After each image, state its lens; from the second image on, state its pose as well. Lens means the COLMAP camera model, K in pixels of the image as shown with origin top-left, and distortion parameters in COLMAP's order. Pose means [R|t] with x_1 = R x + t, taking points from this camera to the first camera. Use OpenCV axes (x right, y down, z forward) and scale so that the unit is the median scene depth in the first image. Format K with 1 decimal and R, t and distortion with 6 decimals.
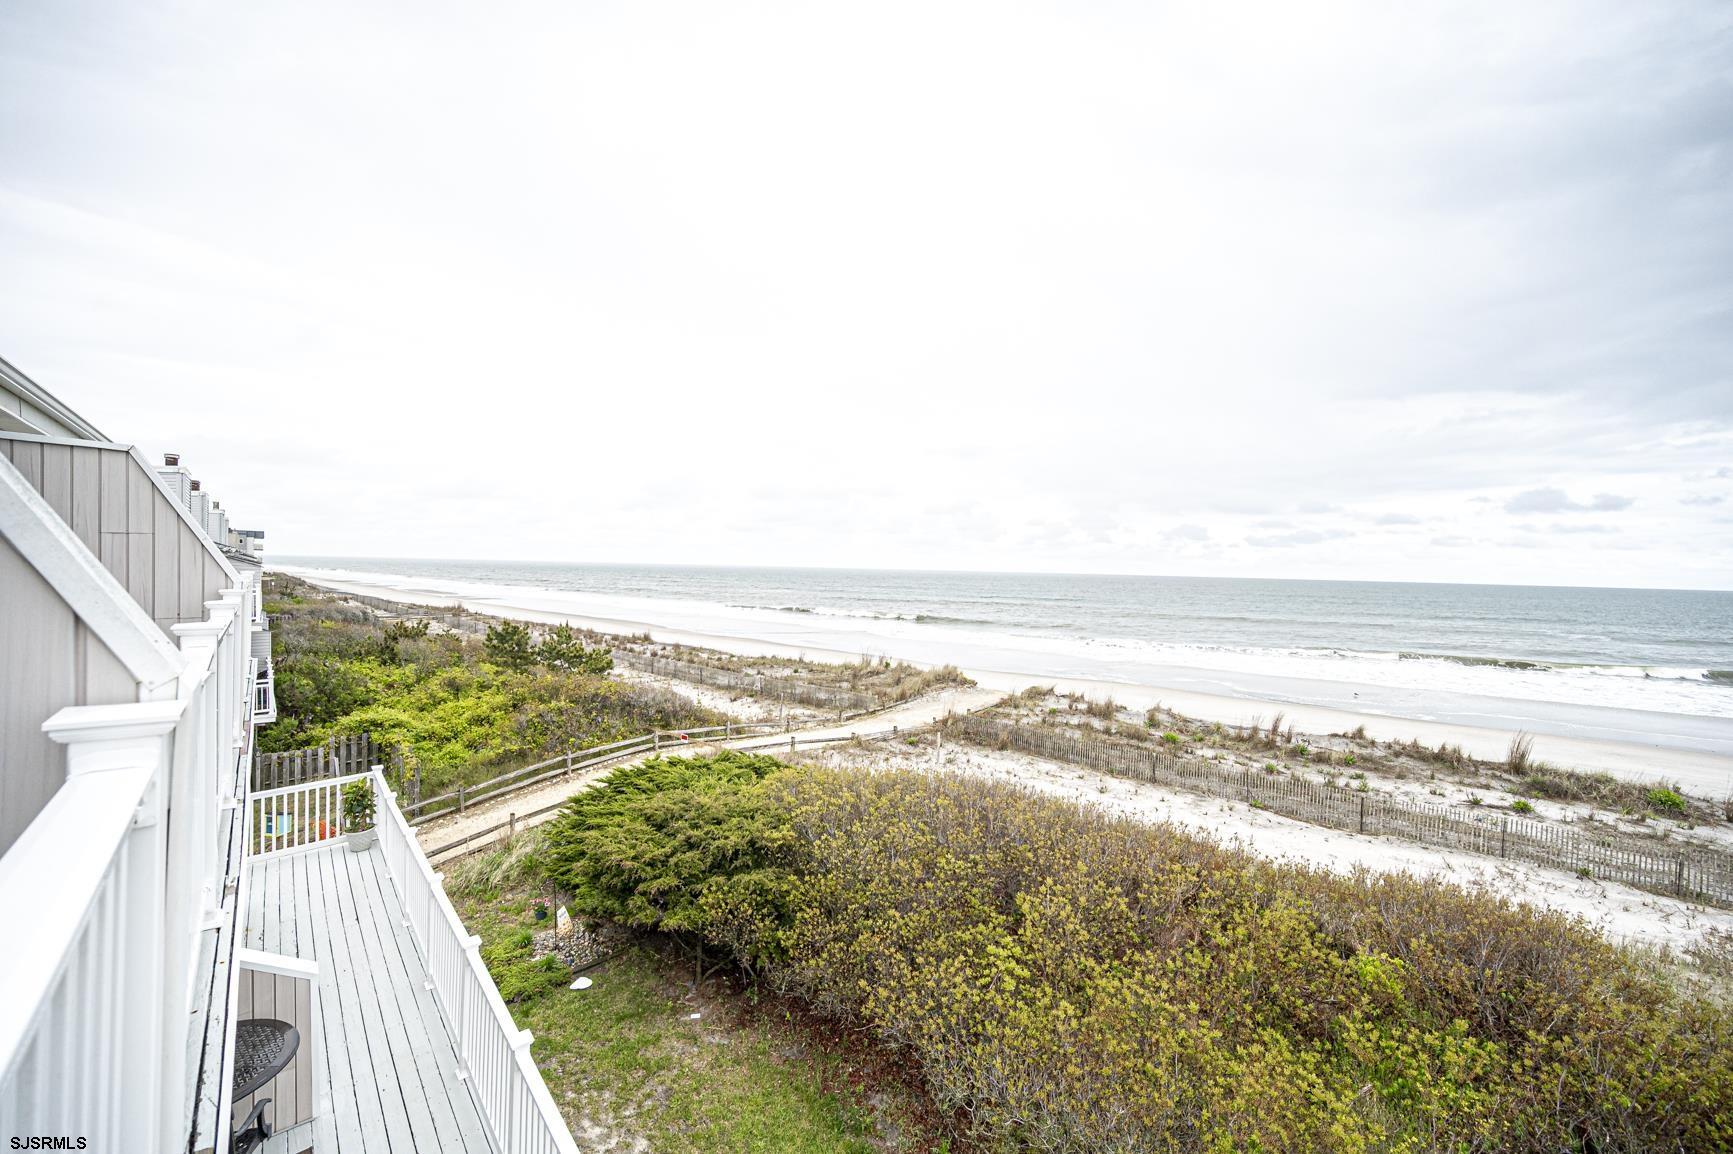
lens RADIAL K [[684.5, 0, 873.8], [0, 684.5, 578.0], [0, 0, 1]] dist [-0.001535, -0.000469]
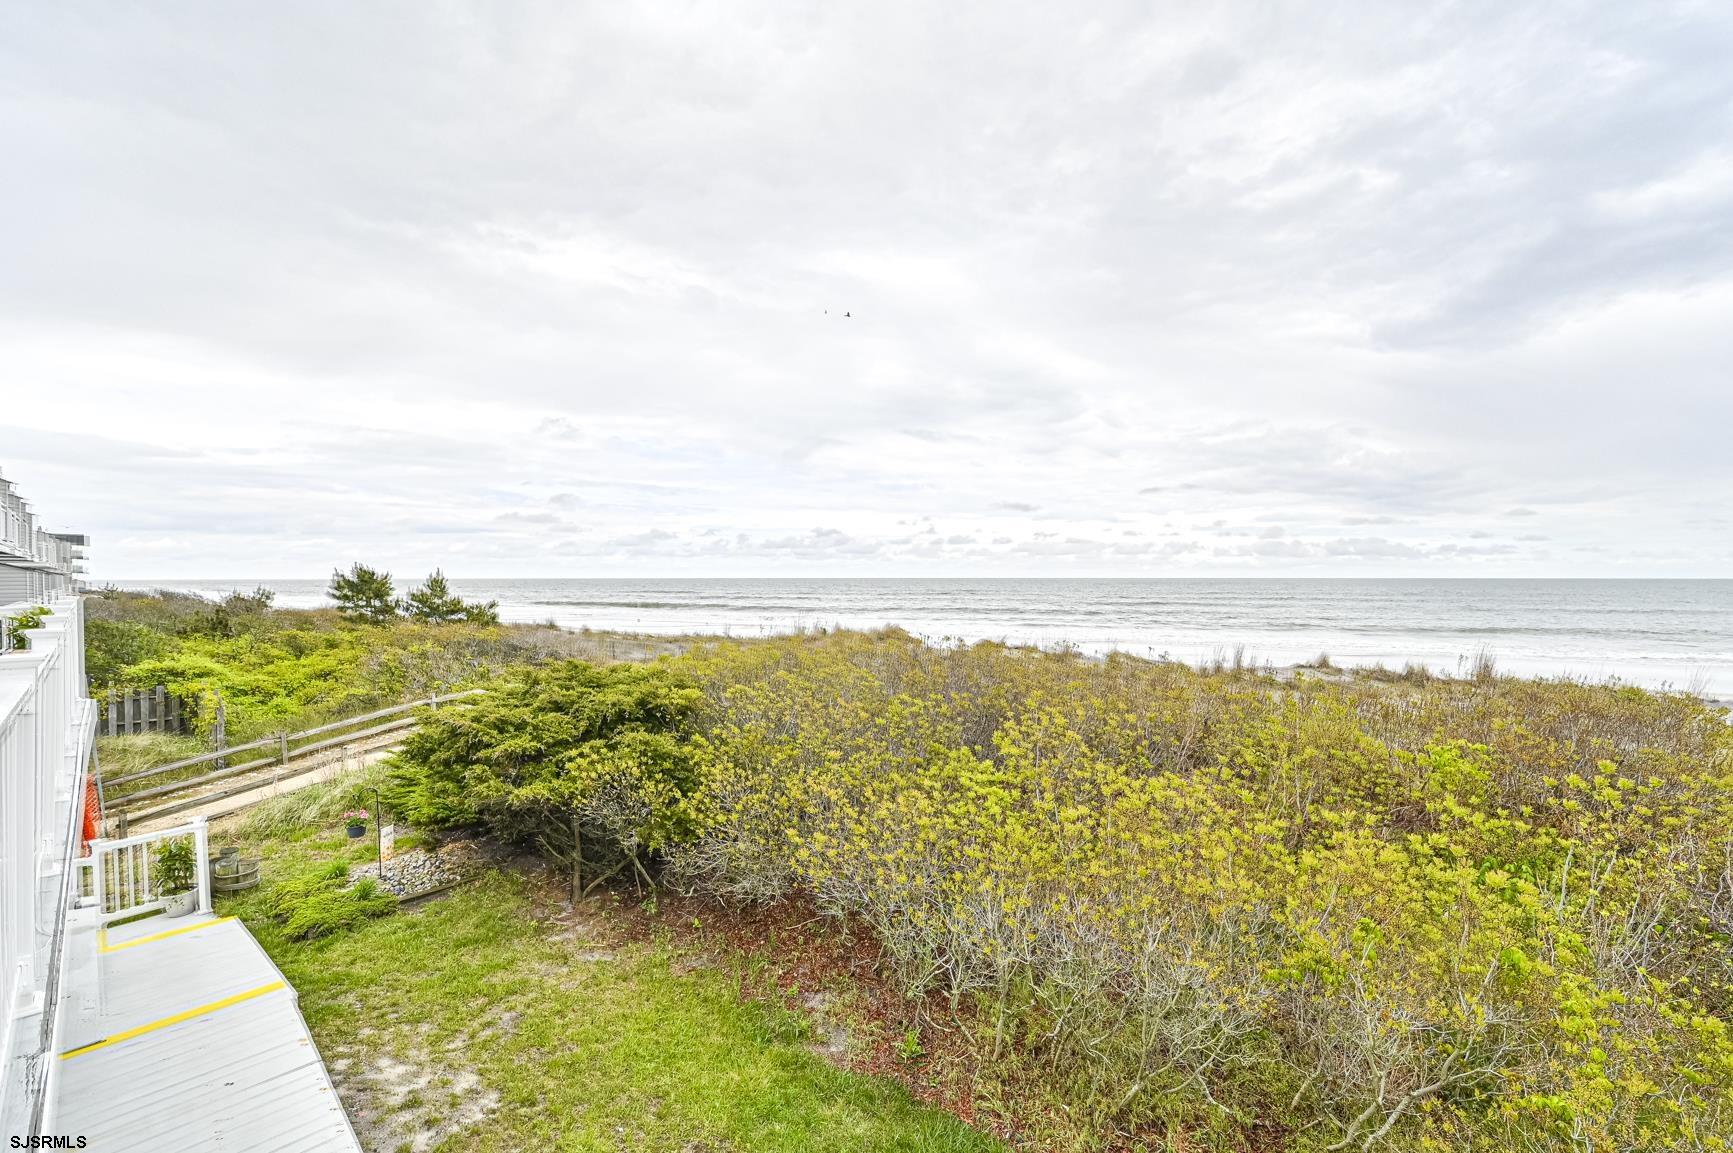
lens RADIAL K [[711.6, 0, 879.1], [0, 711.6, 579.1], [0, 0, 1]] dist [-0.003485, 0.001020]
pose [[0.994780, -0.030416, 0.097406, 0.009144], [0.032357, 0.999307, -0.018404, 0.285286], [-0.096778, 0.021460, 0.995075, 0.199788]]
